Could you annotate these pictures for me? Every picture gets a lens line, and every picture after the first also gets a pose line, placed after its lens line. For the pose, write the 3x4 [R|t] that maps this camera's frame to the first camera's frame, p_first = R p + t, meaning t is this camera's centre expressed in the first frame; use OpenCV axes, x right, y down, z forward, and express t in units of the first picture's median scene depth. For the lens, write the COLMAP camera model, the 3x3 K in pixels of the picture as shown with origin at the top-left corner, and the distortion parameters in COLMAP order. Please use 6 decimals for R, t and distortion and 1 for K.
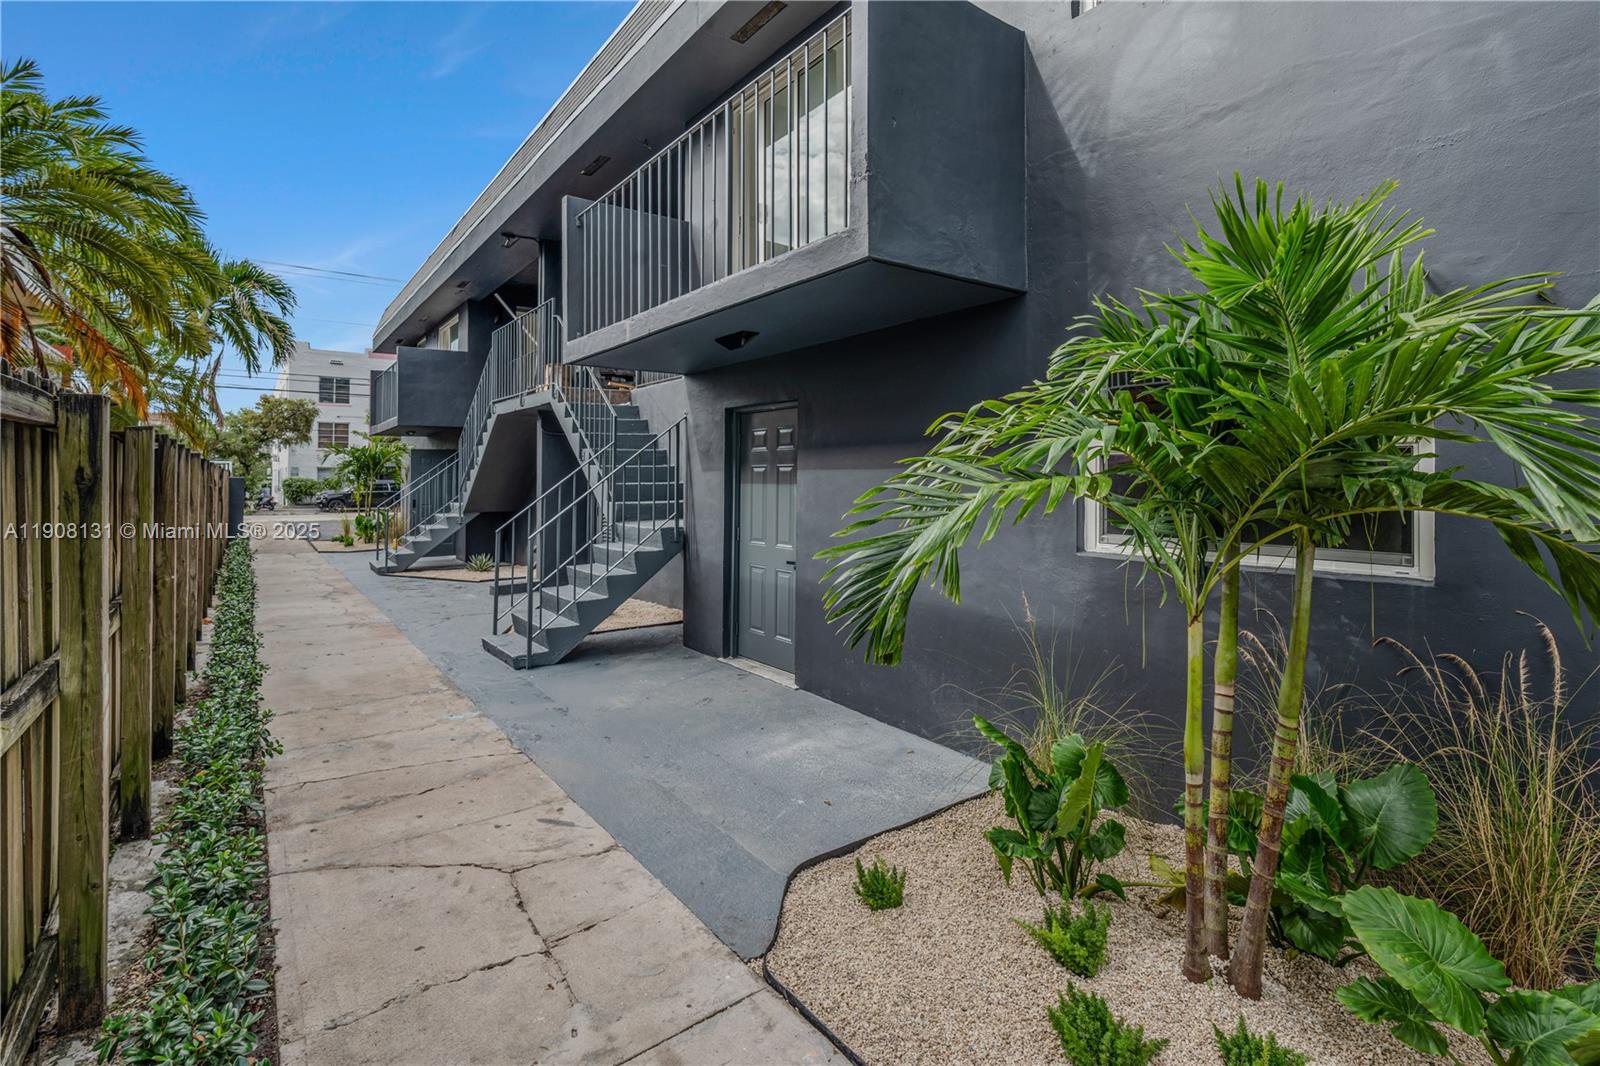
lens RADIAL K [[731.5, 0, 793.9], [0, 731.5, 475.5], [0, 0, 1]] dist [-0.000304, 0.000021]
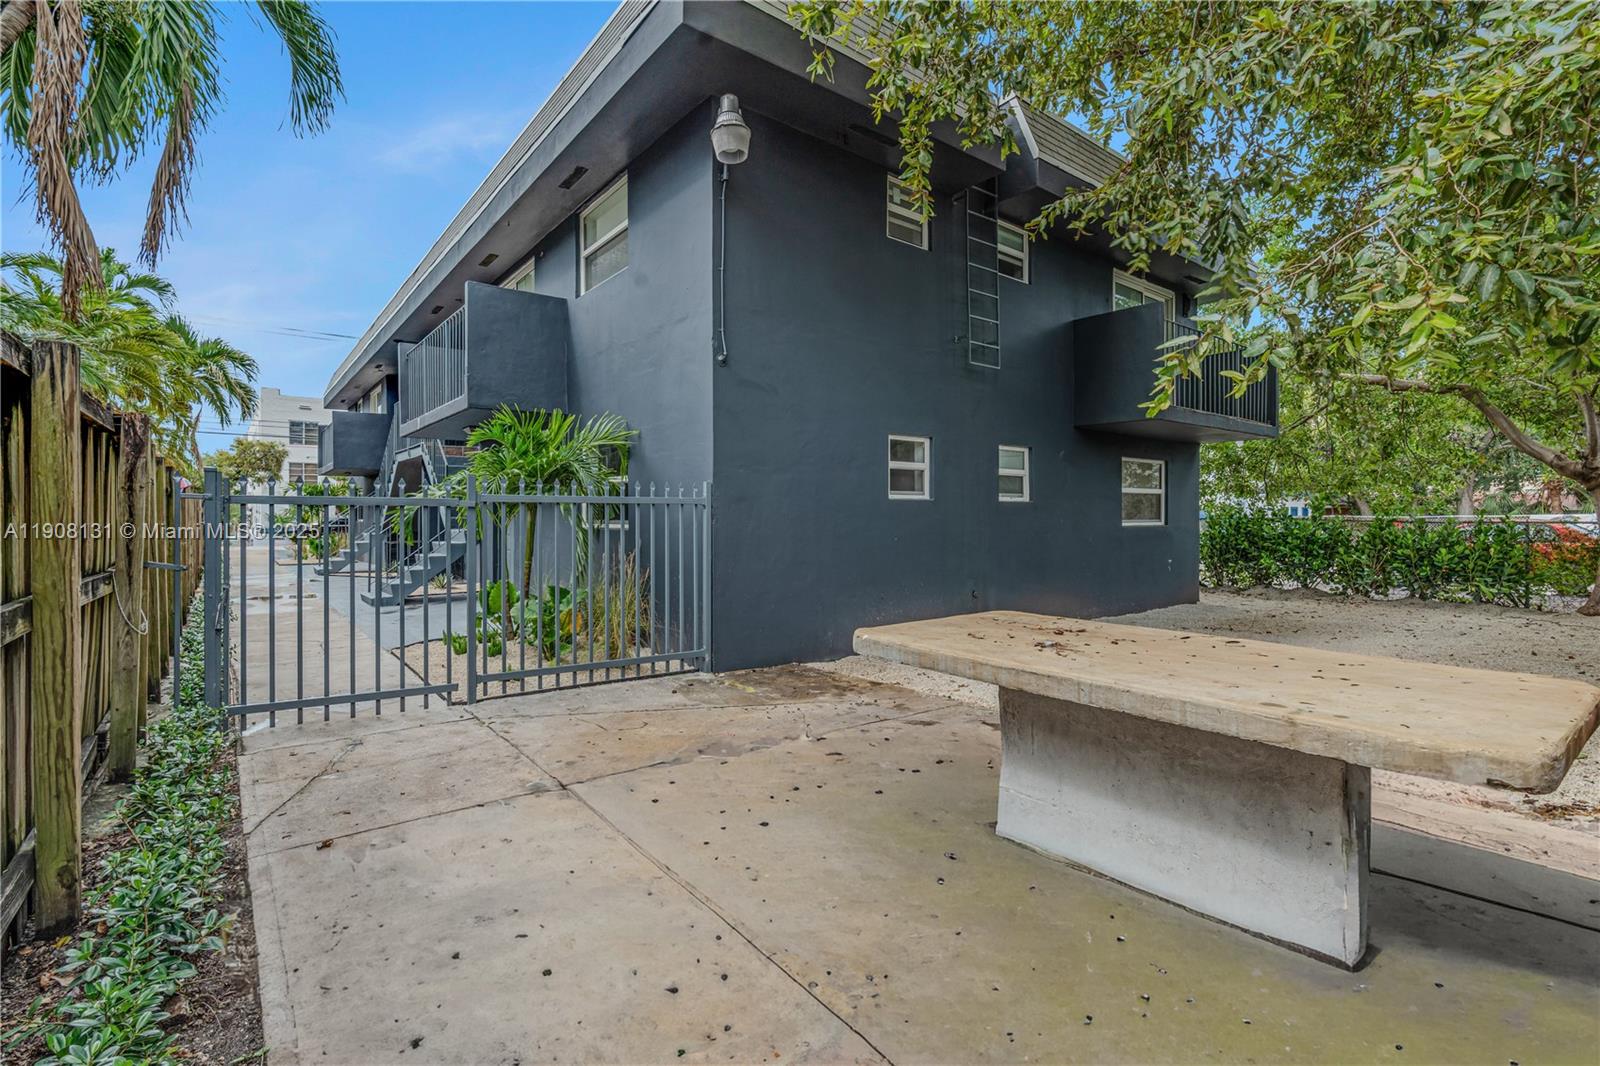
lens RADIAL K [[731.5, 0, 800.9], [0, 731.5, 527.7], [0, 0, 1]] dist [-0.000304, 0.000021]
pose [[0.999684, -0.003629, 0.024857, 0.225036], [0.003110, 0.999776, 0.020923, 0.012128], [-0.024927, -0.020839, 0.999472, -0.295694]]
